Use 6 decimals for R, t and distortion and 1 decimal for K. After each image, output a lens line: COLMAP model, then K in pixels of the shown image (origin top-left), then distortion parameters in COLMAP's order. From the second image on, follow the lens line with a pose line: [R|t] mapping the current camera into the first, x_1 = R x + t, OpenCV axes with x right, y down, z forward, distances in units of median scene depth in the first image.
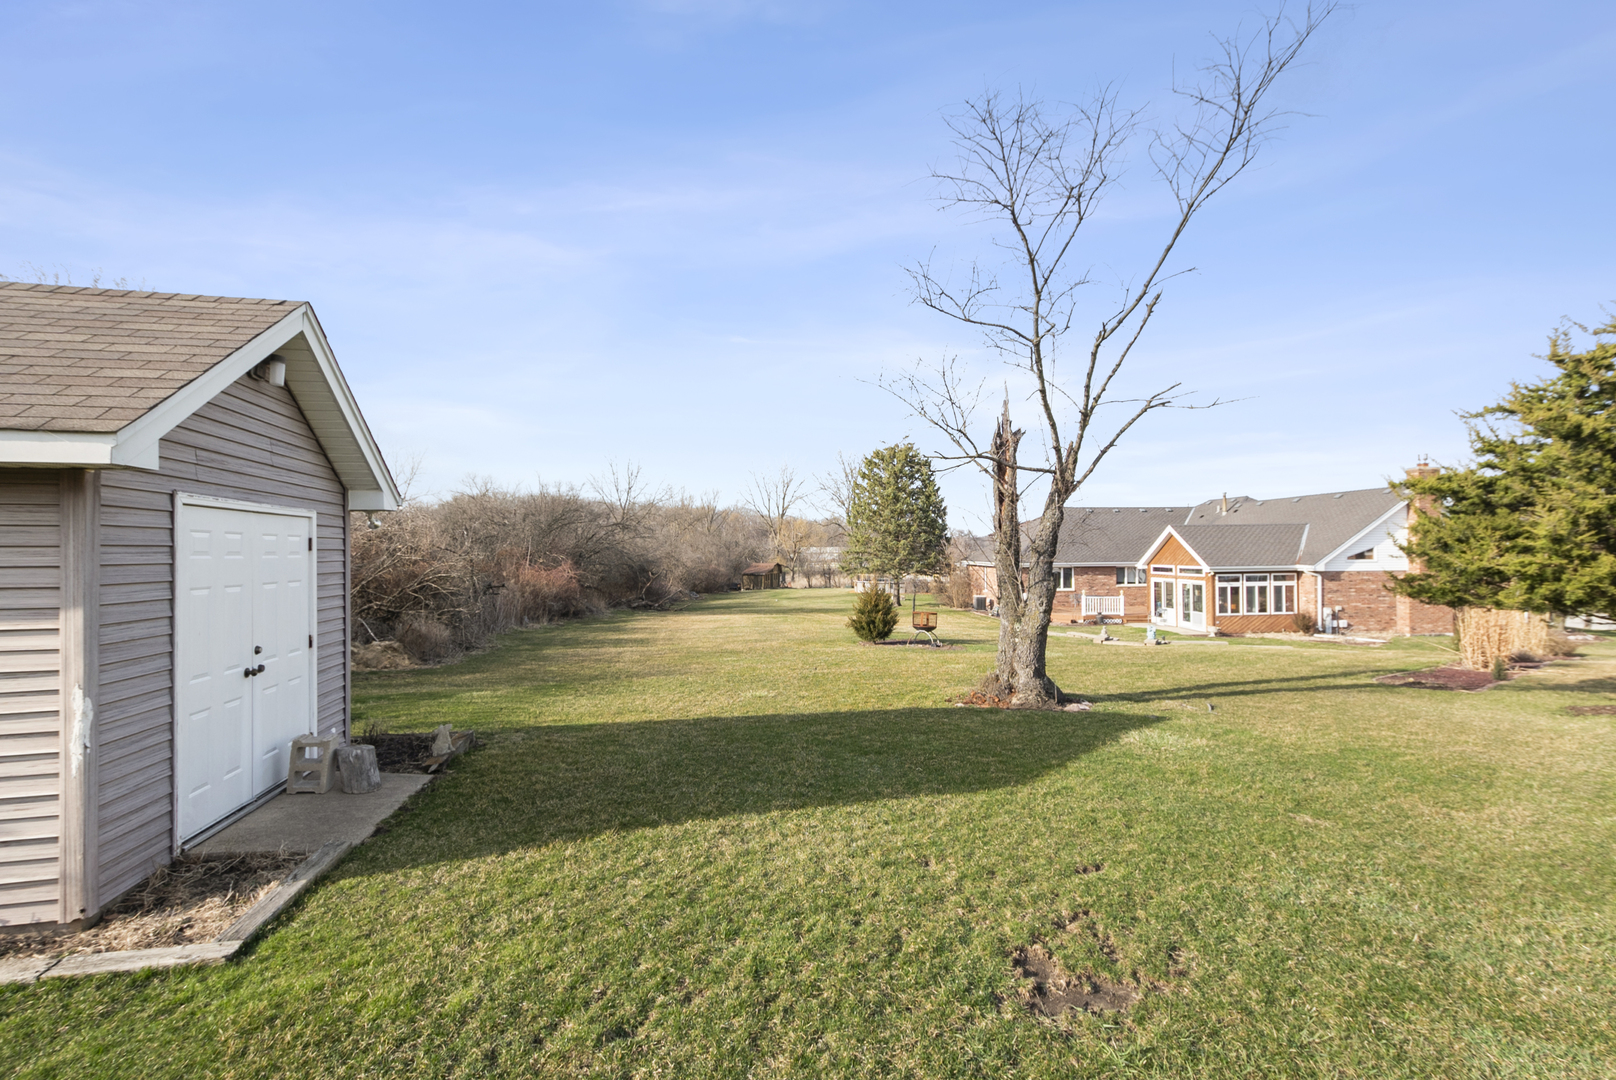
lens RADIAL K [[708.7, 0, 808.0], [0, 708.7, 540.0], [0, 0, 1]] dist [0.004062, -0.000234]
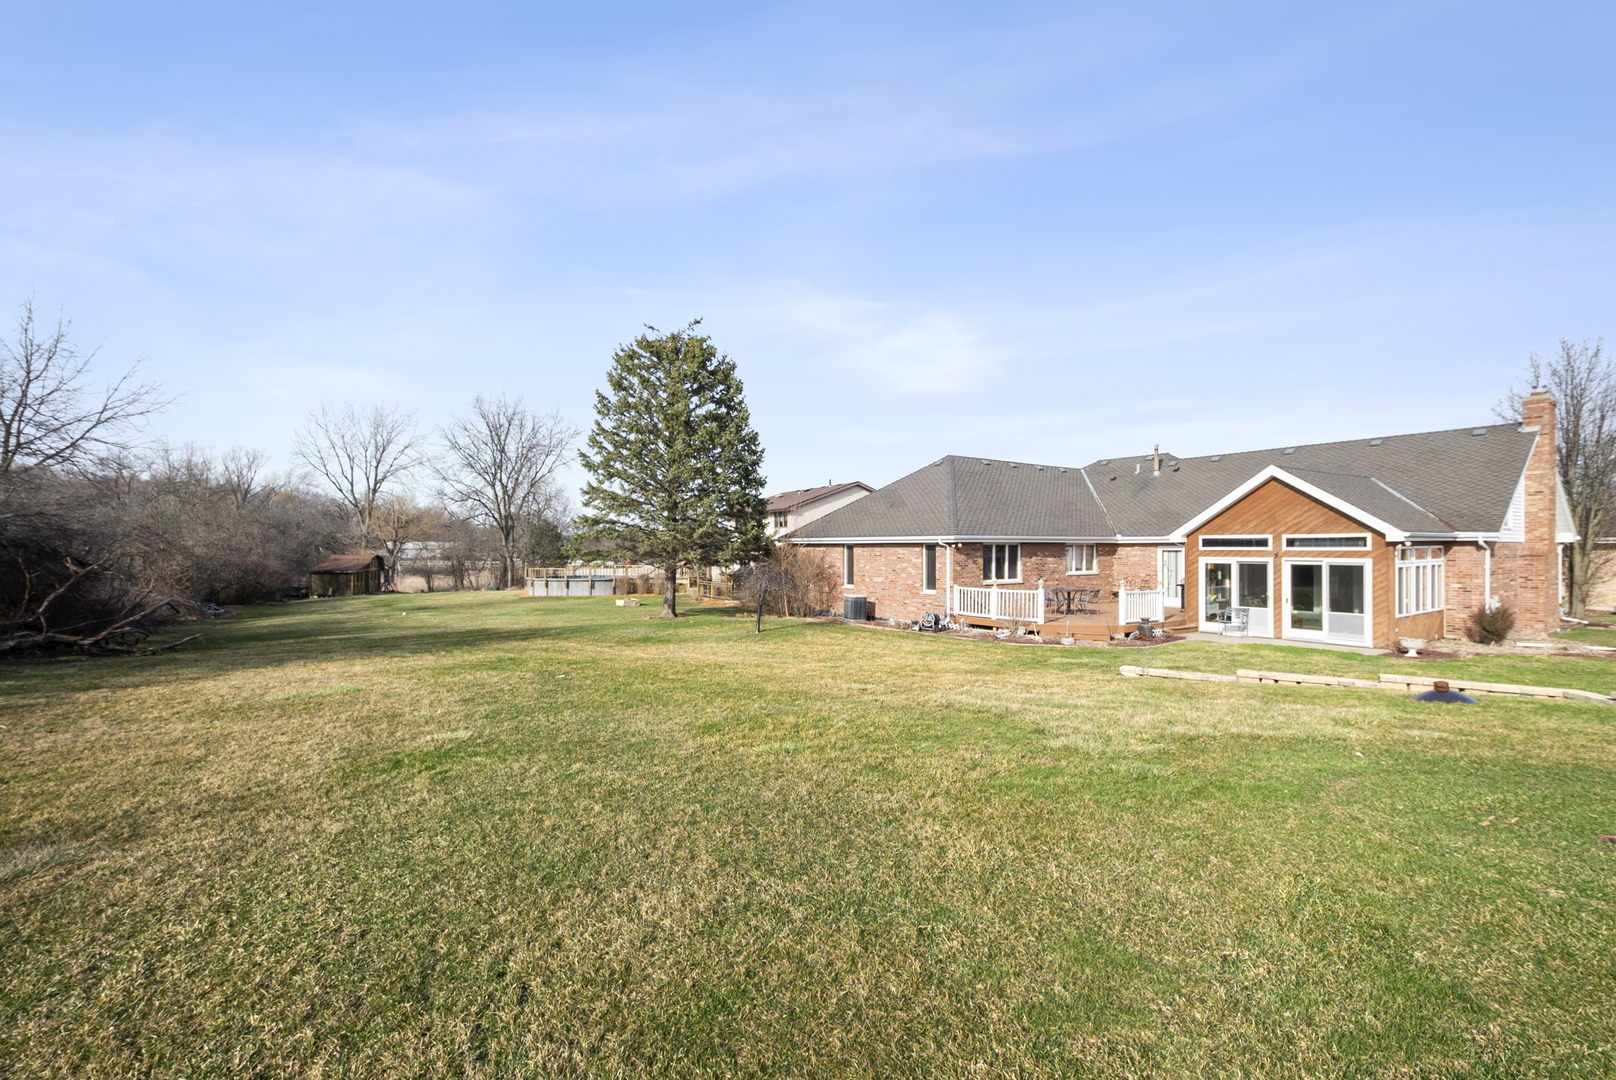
lens RADIAL K [[708.7, 0, 808.0], [0, 708.7, 540.0], [0, 0, 1]] dist [0.004062, -0.000234]
pose [[0.857967, 0.013062, 0.513539, -0.106074], [-0.012955, 0.999909, -0.003788, 0.044868], [-0.513542, -0.003403, 0.858058, 0.650405]]
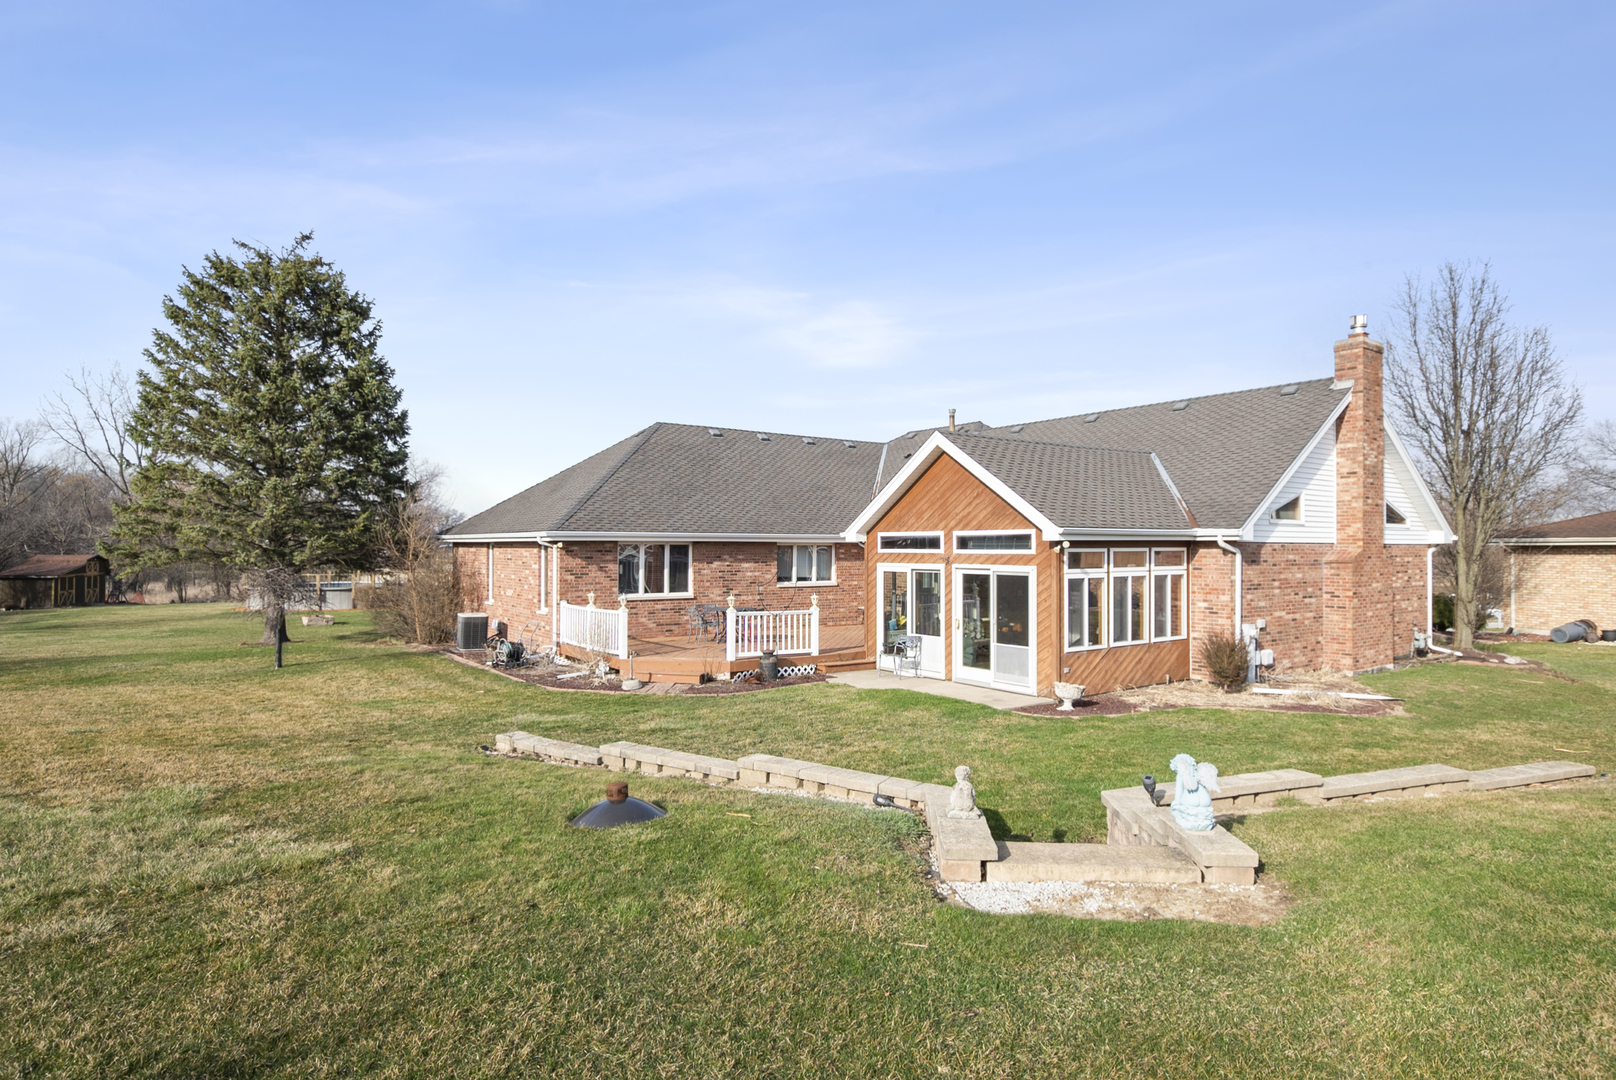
lens RADIAL K [[866.2, 0, 808.0], [0, 866.2, 540.0], [0, 0, 1]] dist [-0.003762, -0.000544]
pose [[0.850641, 0.015319, 0.525523, 0.176134], [-0.016432, 0.999862, -0.002549, 0.041202], [-0.525489, -0.006467, 0.850776, 0.578154]]
